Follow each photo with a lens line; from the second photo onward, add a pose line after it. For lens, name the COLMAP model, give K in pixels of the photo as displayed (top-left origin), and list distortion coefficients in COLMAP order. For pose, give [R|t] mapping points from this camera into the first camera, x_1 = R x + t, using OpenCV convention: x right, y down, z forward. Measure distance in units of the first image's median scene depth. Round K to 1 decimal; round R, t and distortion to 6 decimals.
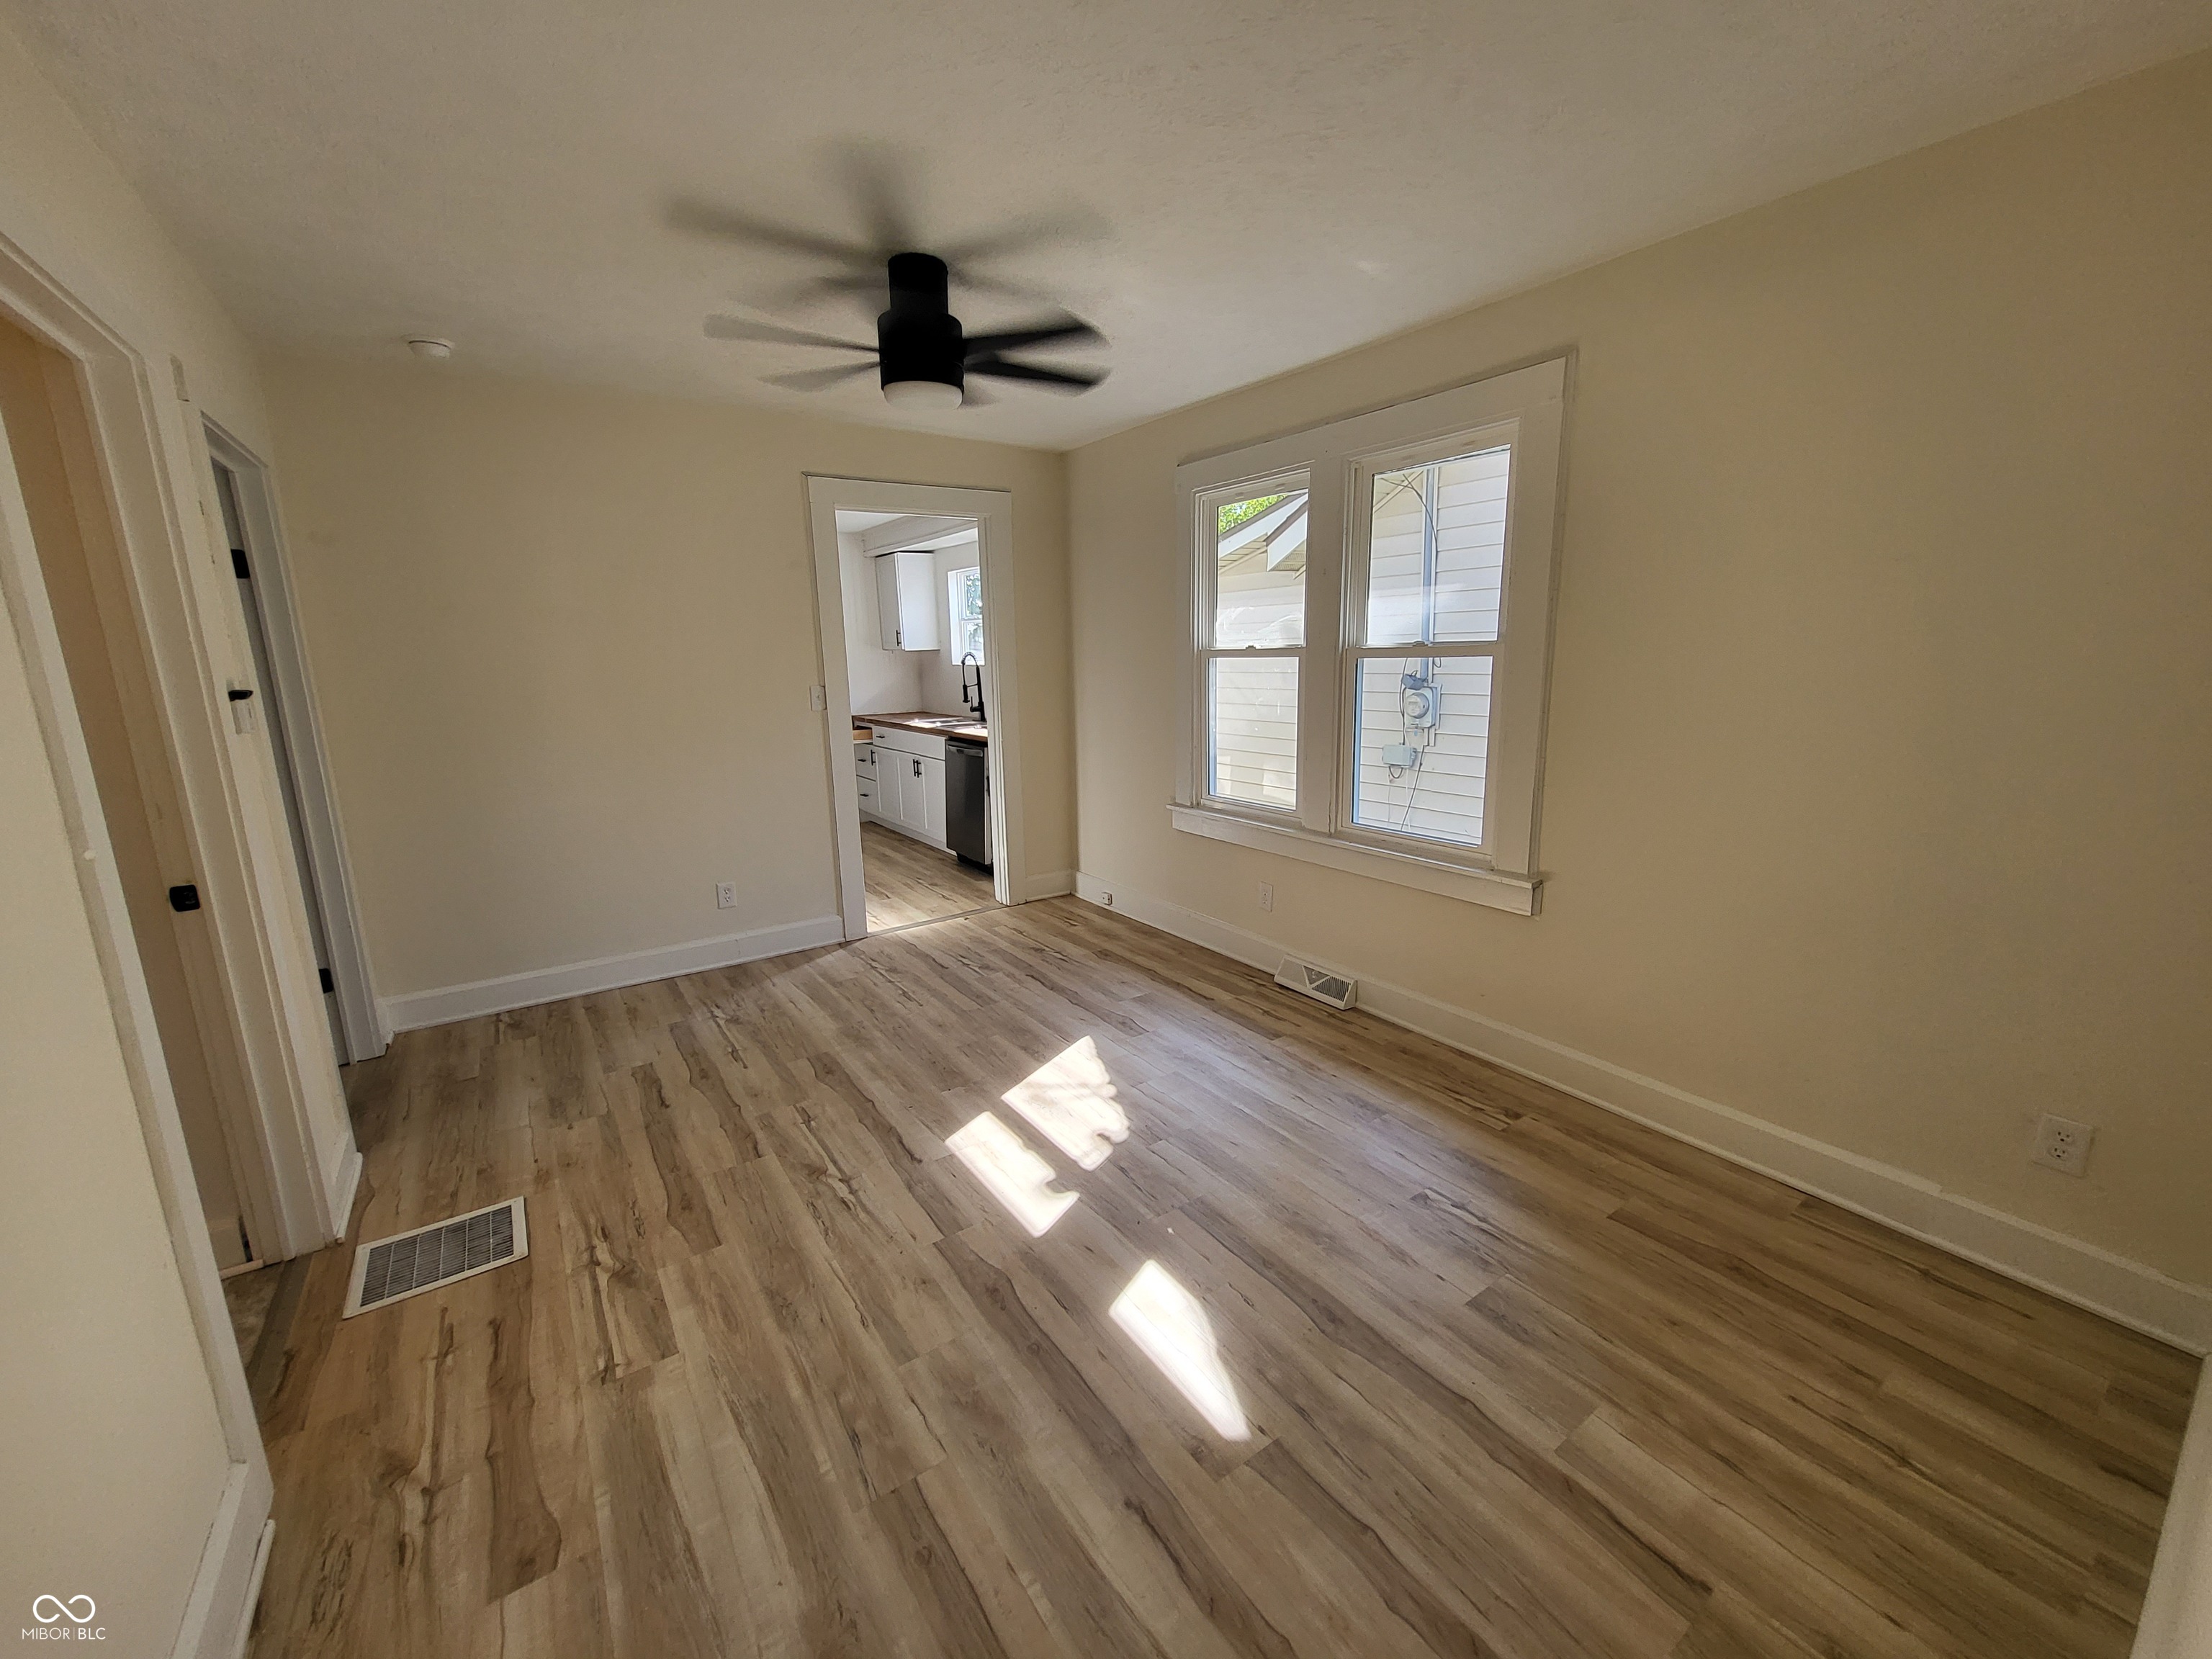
lens RADIAL K [[879.7, 0, 1081.7], [0, 879.7, 820.4], [0, 0, 1]] dist [0.000912, 0.000026]
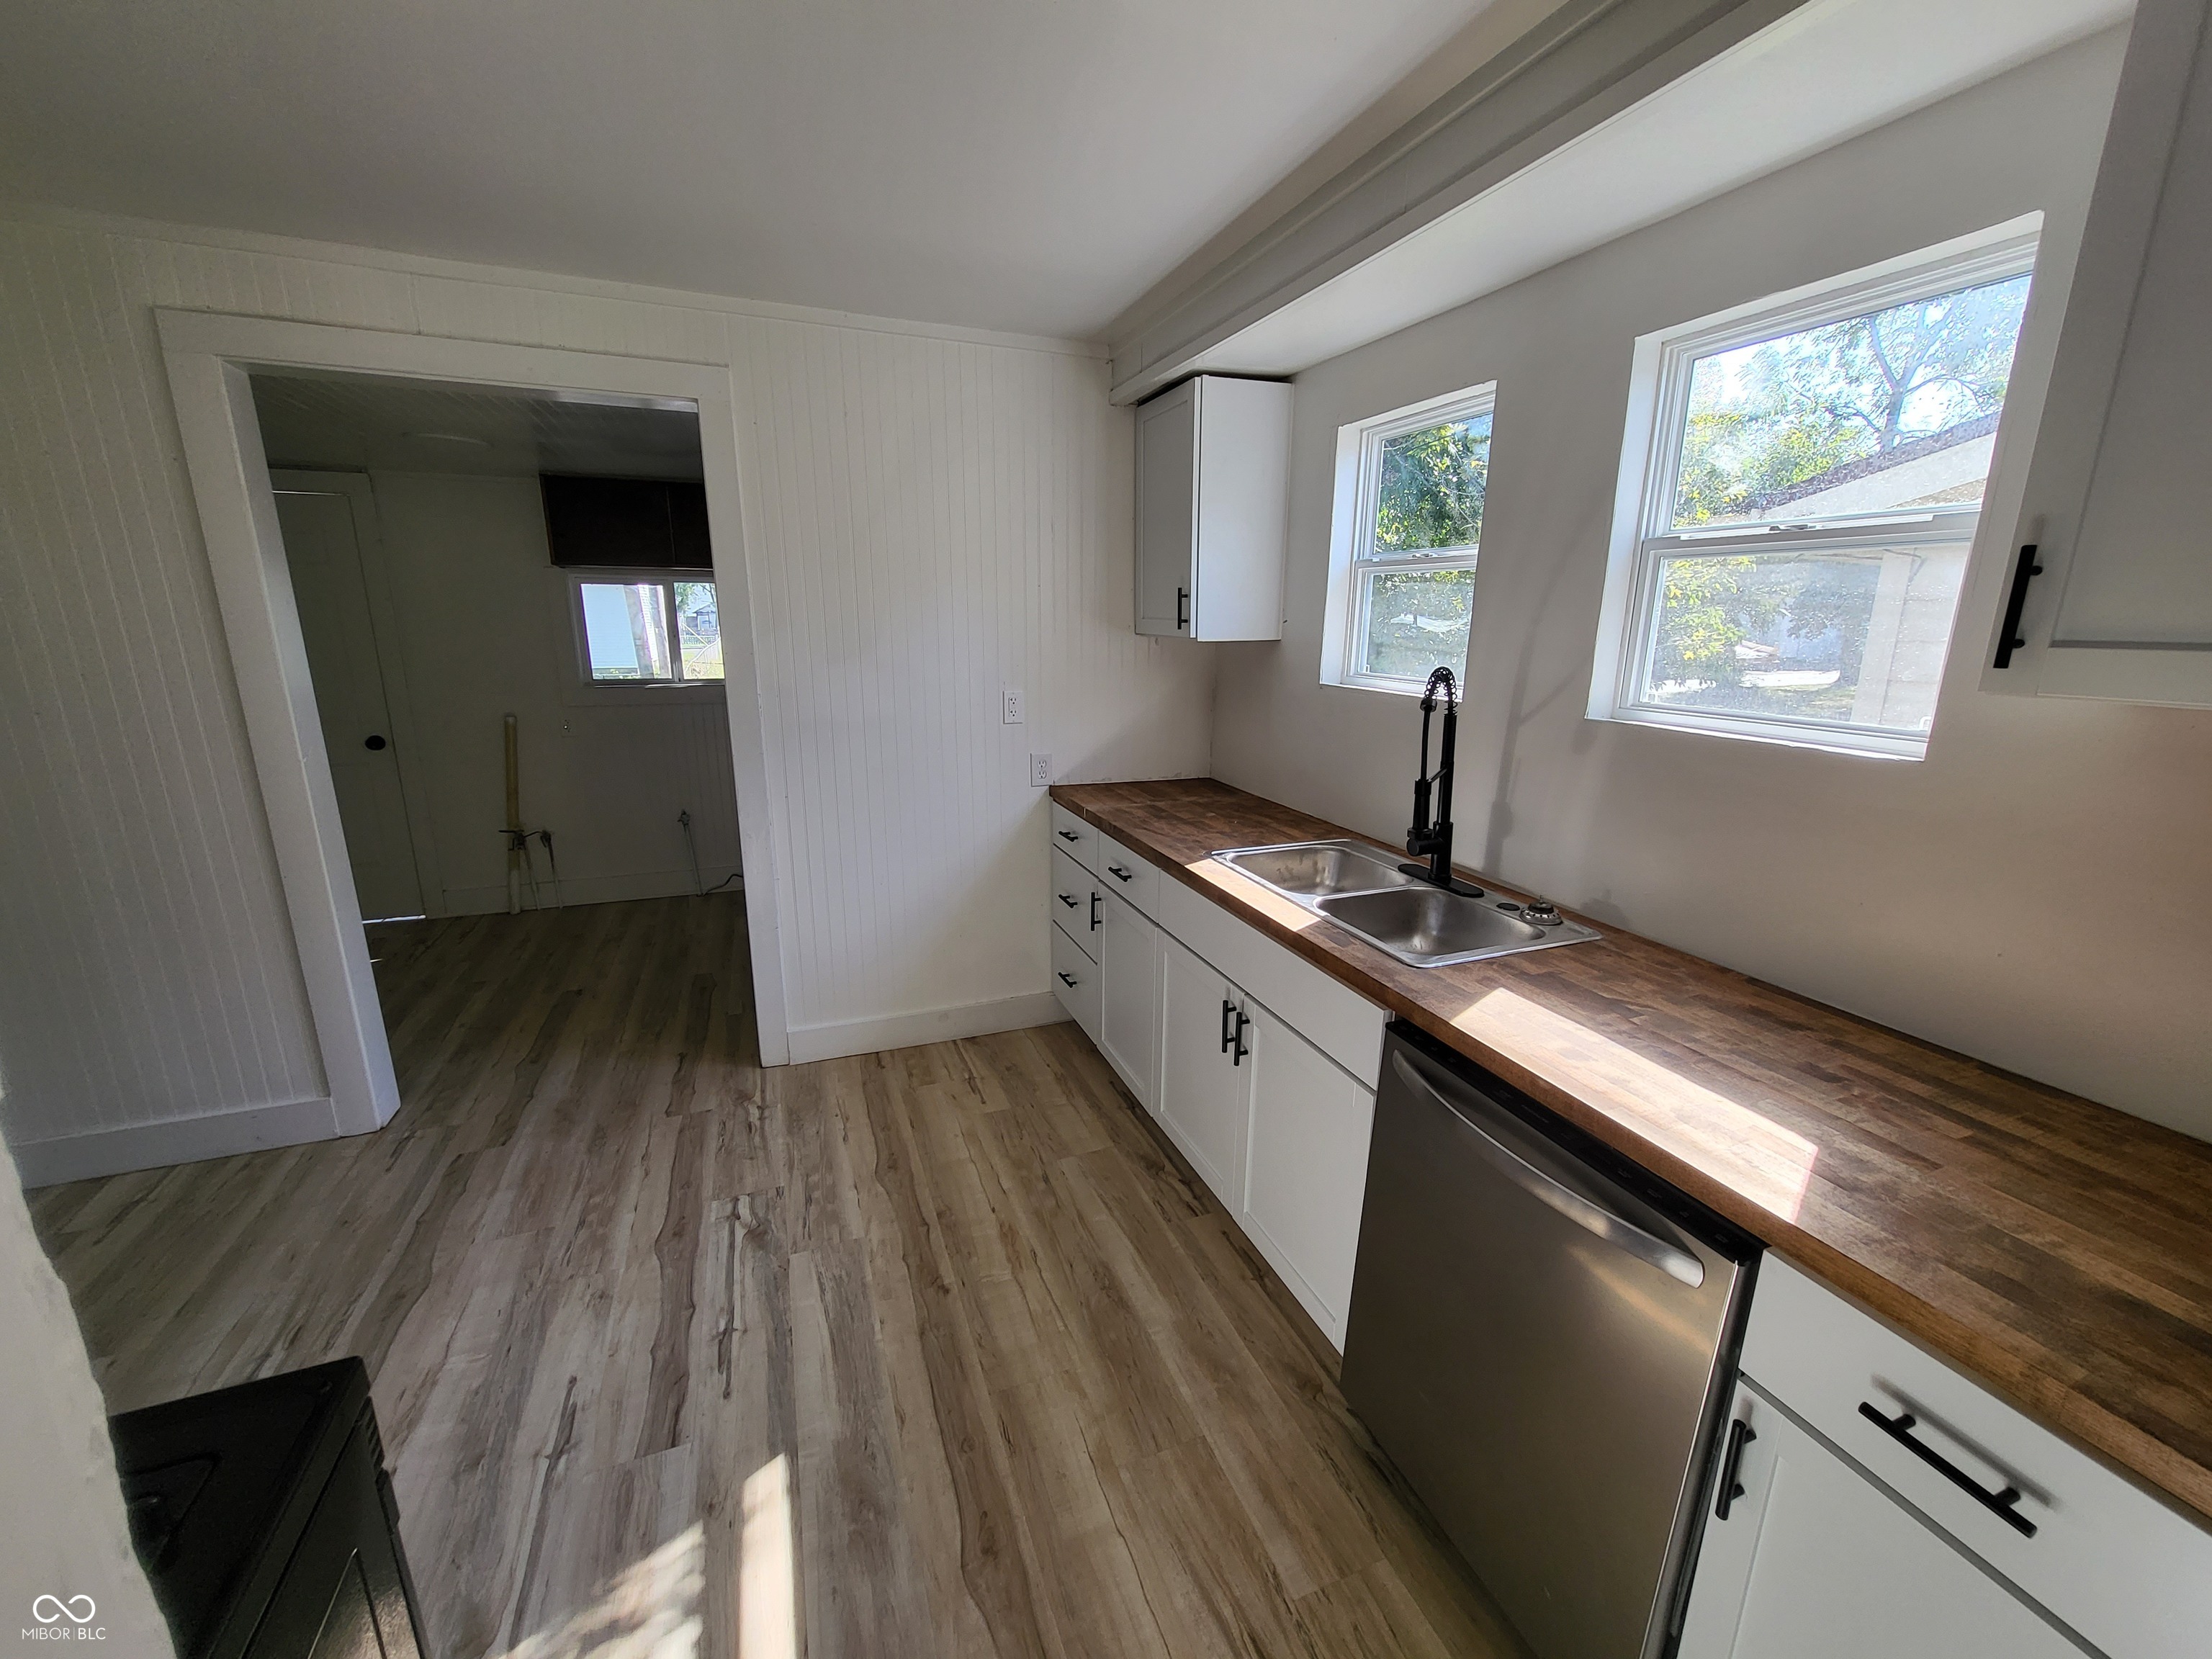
lens RADIAL K [[875.7, 0, 1117.8], [0, 875.7, 826.1], [0, 0, 1]] dist [-0.000596, -0.000457]
pose [[0.975519, 0.076185, -0.206299, -0.193590], [-0.067578, 0.996536, 0.048460, -0.165593], [0.209277, -0.033333, 0.977288, 0.789839]]
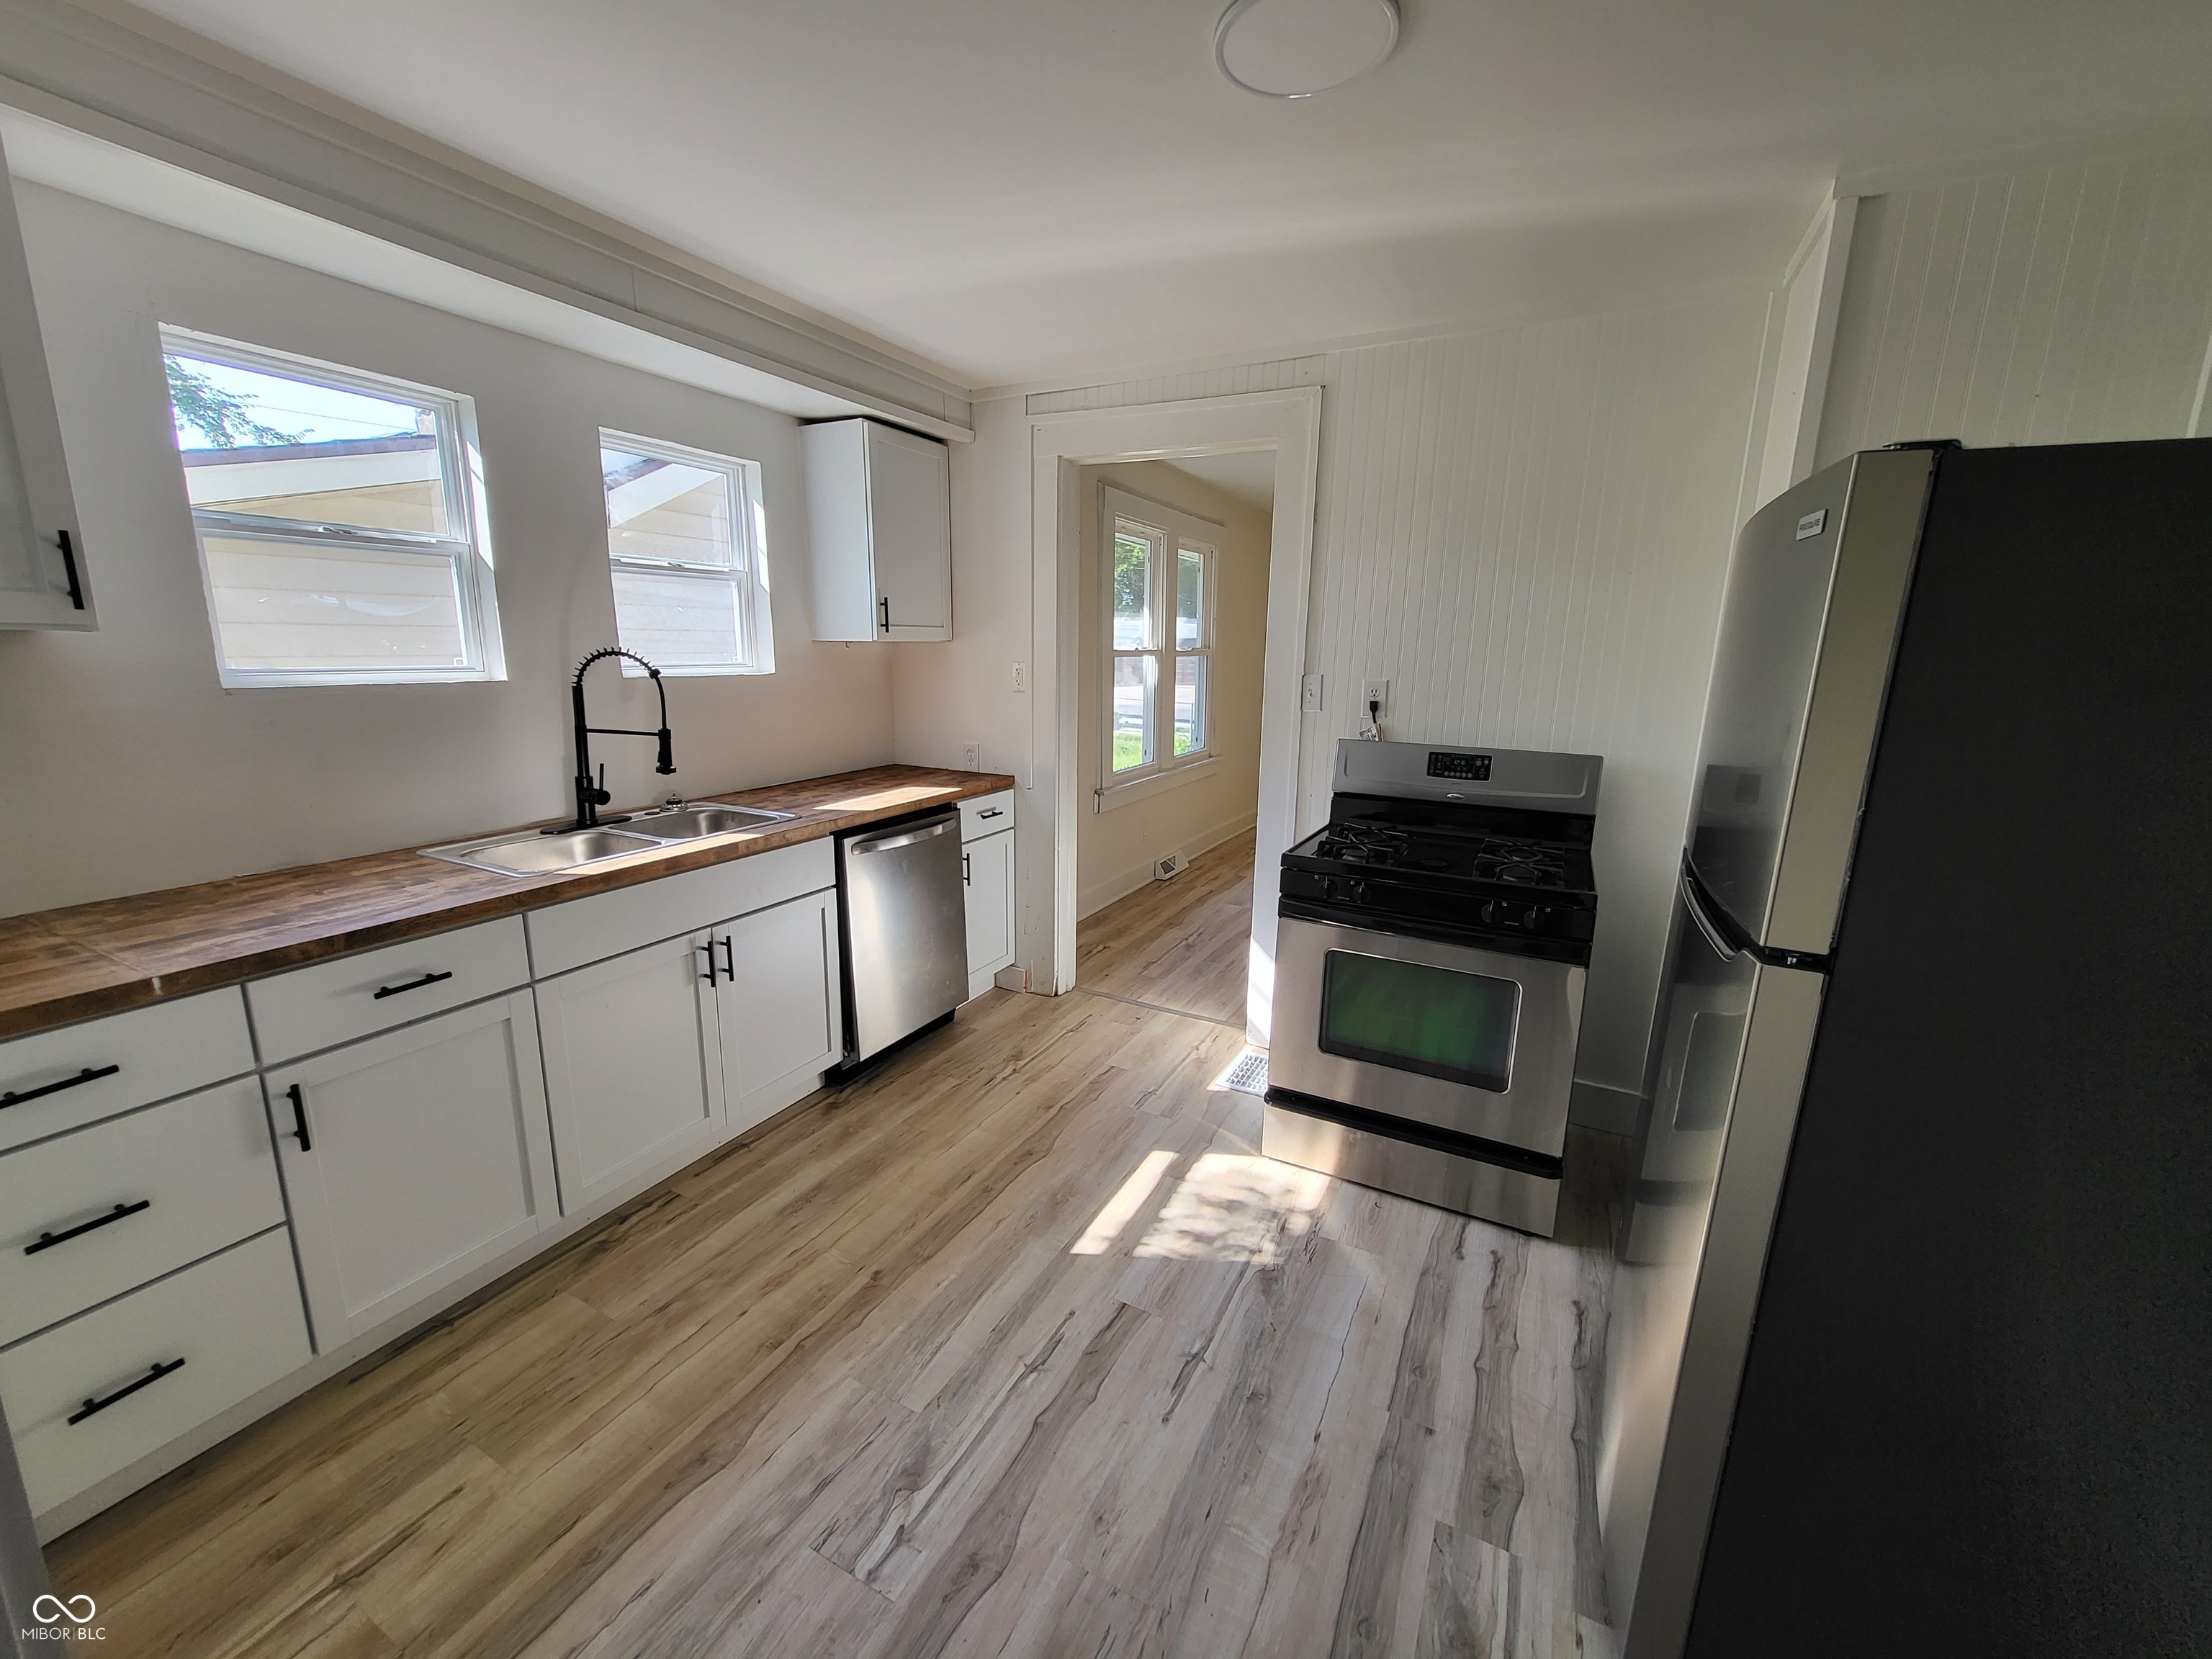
lens RADIAL K [[875.7, 0, 1117.8], [0, 875.7, 826.1], [0, 0, 1]] dist [-0.000596, -0.000457]
pose [[-0.484556, -0.172960, 0.857490, -0.660712], [0.159577, 0.946332, 0.281055, -0.216973], [-0.860082, 0.273022, -0.430951, 1.147295]]
